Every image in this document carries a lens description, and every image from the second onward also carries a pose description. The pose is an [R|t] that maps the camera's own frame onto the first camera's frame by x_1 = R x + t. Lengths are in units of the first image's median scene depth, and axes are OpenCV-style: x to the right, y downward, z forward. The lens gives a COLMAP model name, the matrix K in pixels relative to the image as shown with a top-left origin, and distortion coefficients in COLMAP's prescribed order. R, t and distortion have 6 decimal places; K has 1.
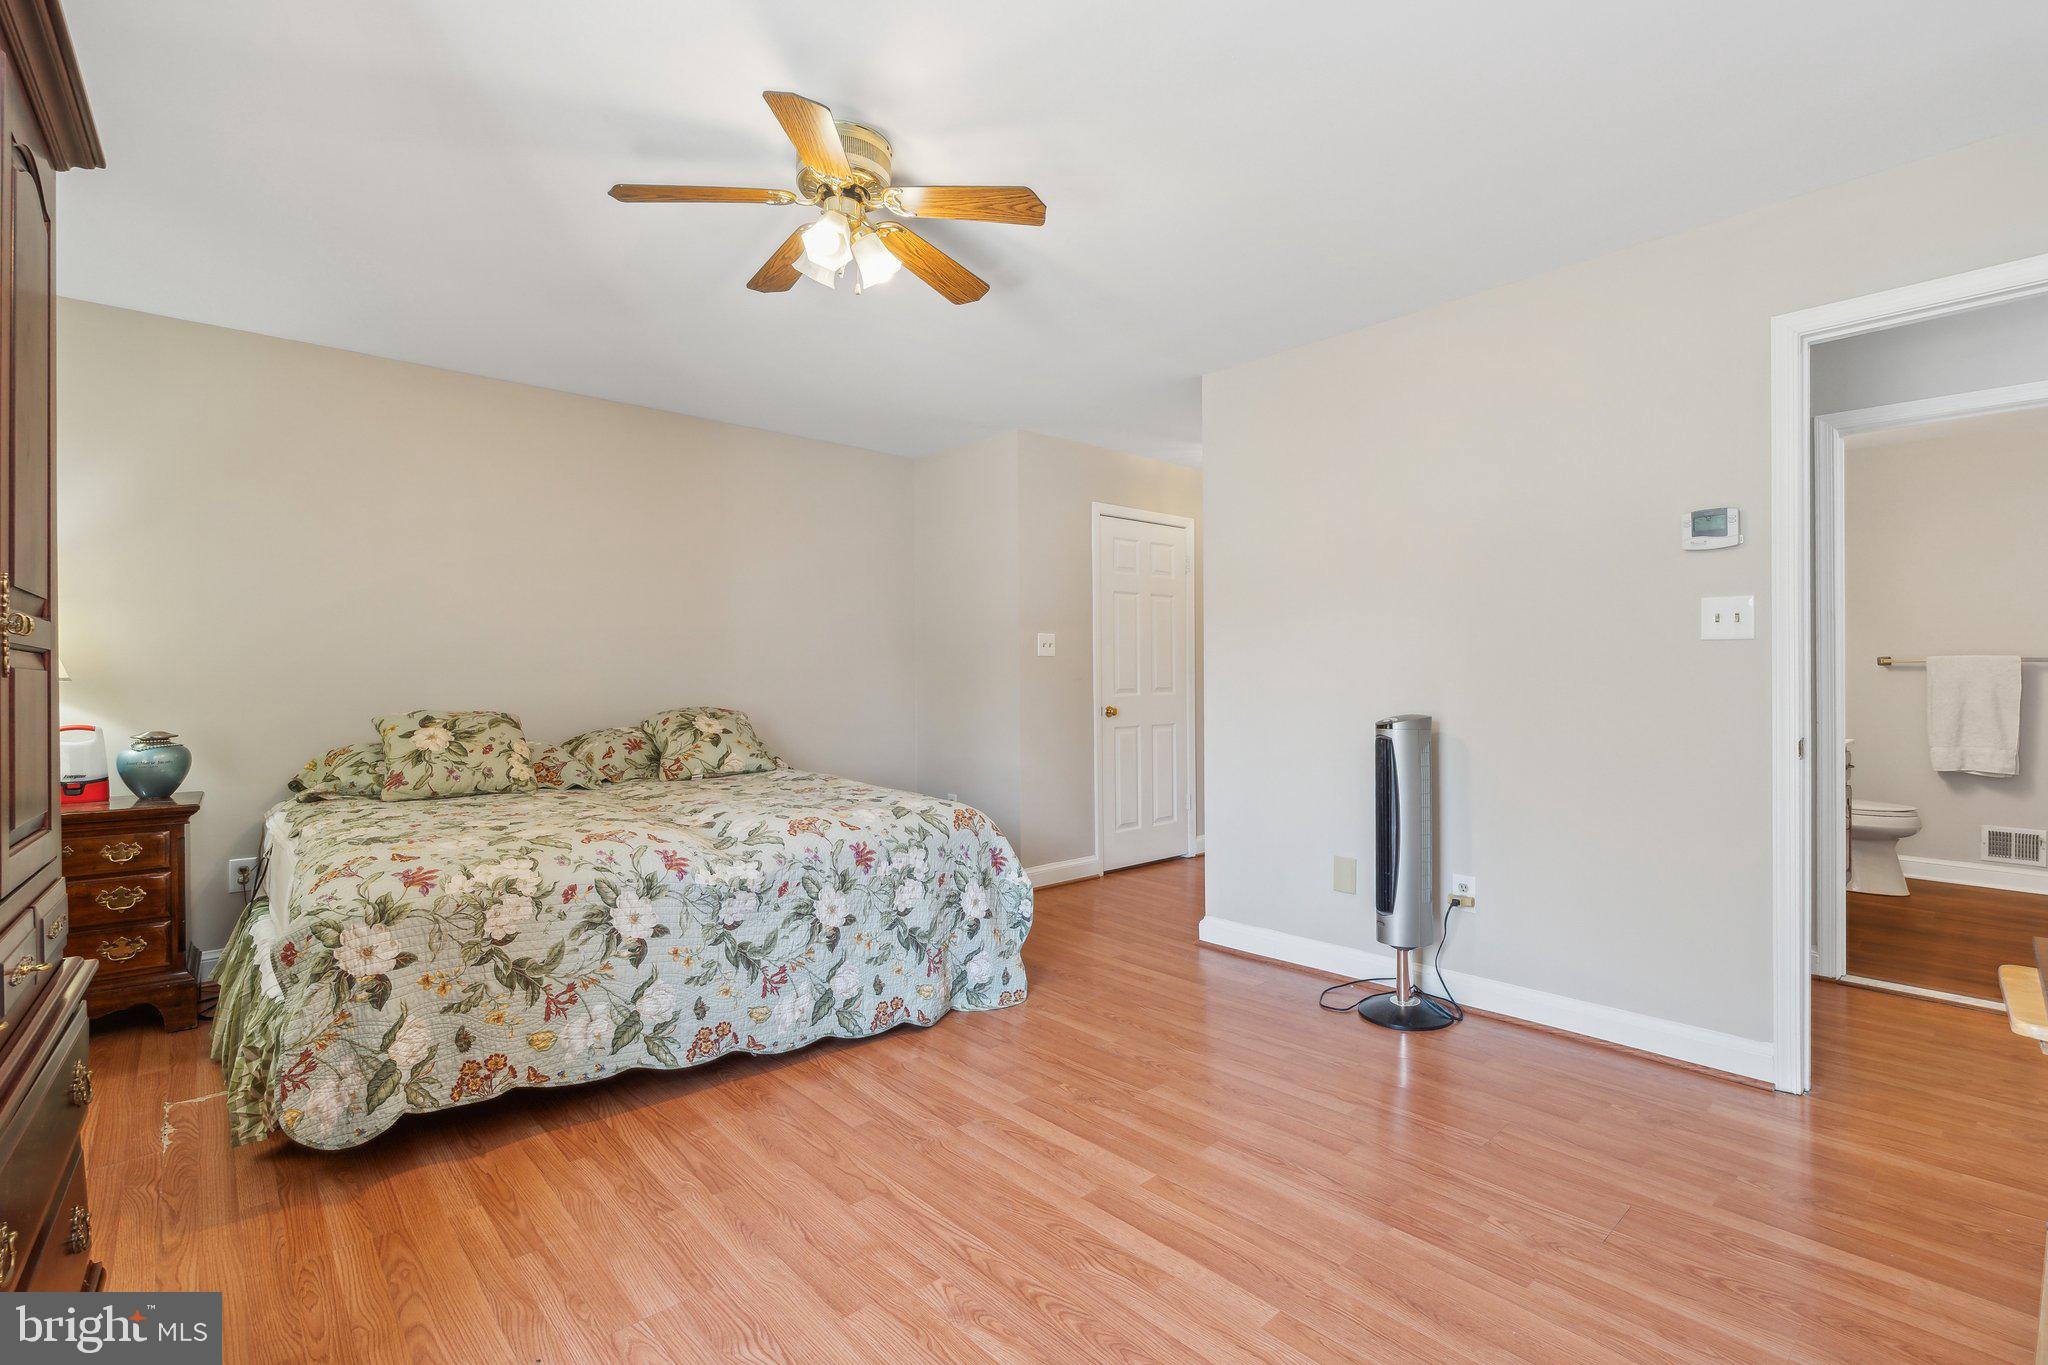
lens RADIAL K [[911.2, 0, 1037.7], [0, 911.2, 682.2], [0, 0, 1]] dist [-0.001965, -0.000489]
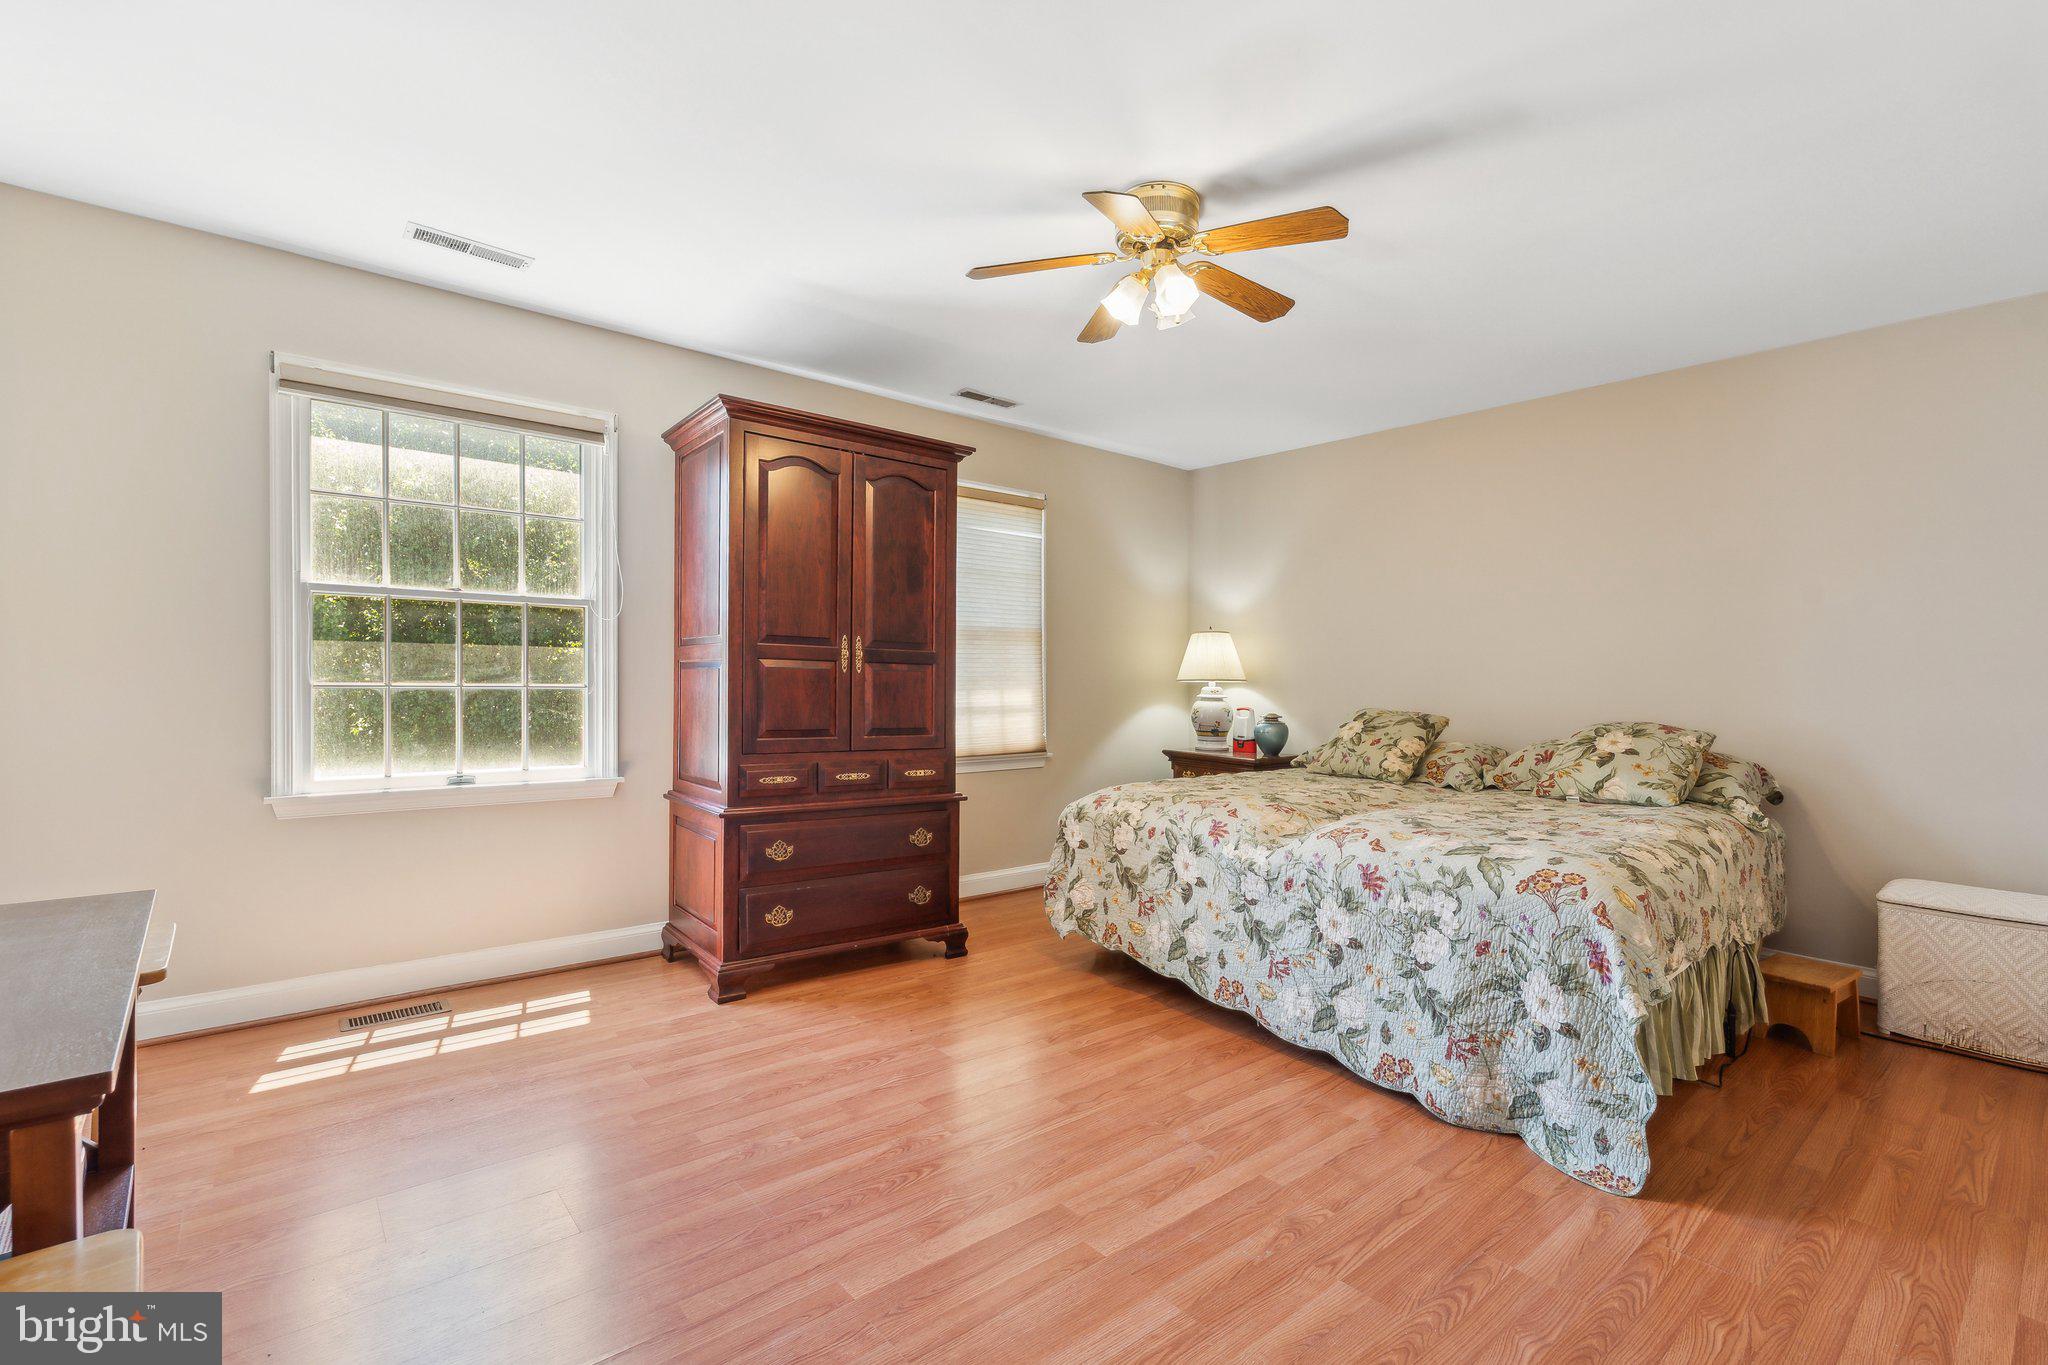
lens RADIAL K [[911.2, 0, 1037.7], [0, 911.2, 682.2], [0, 0, 1]] dist [-0.001965, -0.000489]
pose [[-0.024322, 0.006474, -0.999683, 0.742189], [-0.022365, 0.999725, 0.007018, -0.004861], [0.999454, 0.022528, -0.024171, 0.708157]]
